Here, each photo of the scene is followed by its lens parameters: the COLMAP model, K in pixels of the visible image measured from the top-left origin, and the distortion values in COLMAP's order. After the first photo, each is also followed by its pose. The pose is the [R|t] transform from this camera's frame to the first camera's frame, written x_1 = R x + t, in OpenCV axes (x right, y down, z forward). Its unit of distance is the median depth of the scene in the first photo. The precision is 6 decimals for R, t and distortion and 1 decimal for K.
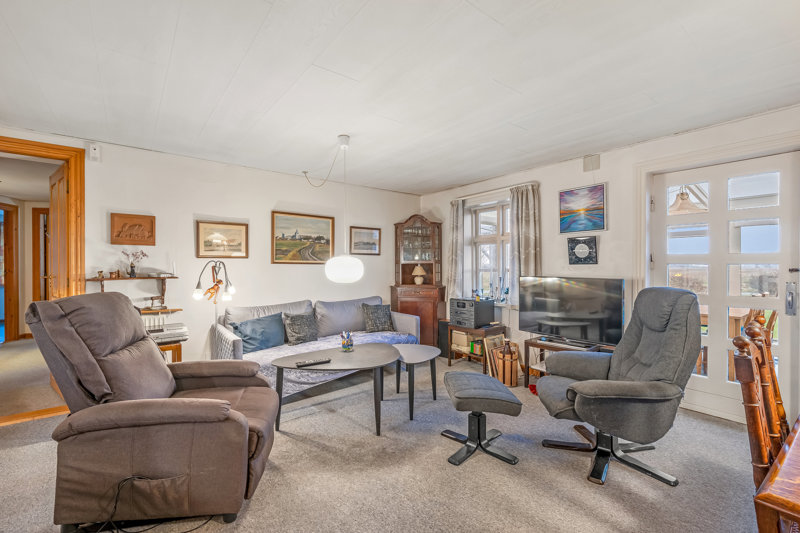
lens RADIAL K [[352.8, 0, 400.6], [0, 352.8, 264.7], [0, 0, 1]] dist [0.006527, 0.000097]
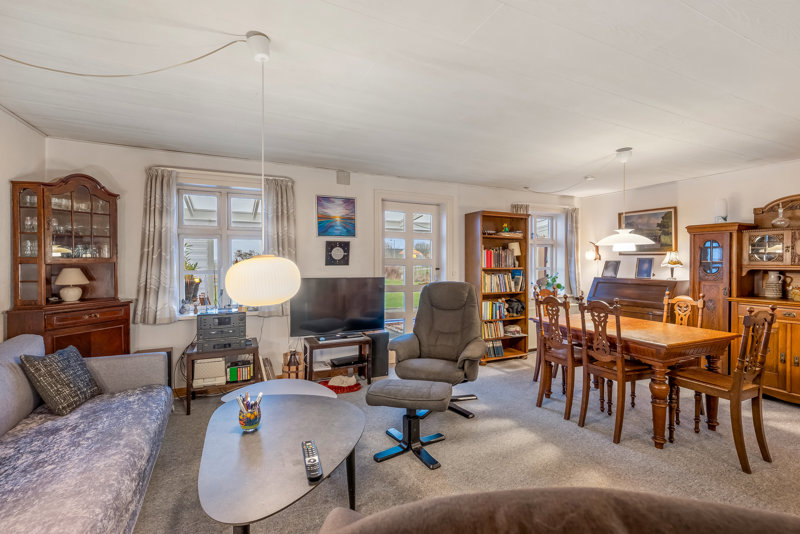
lens RADIAL K [[352.8, 0, 398.3], [0, 352.8, 263.8], [0, 0, 1]] dist [0.006527, 0.000097]
pose [[0.227847, -0.002934, 0.973692, -0.528236], [-0.007289, 0.999962, 0.004718, -0.012939], [-0.973670, -0.008172, 0.227817, 0.546174]]
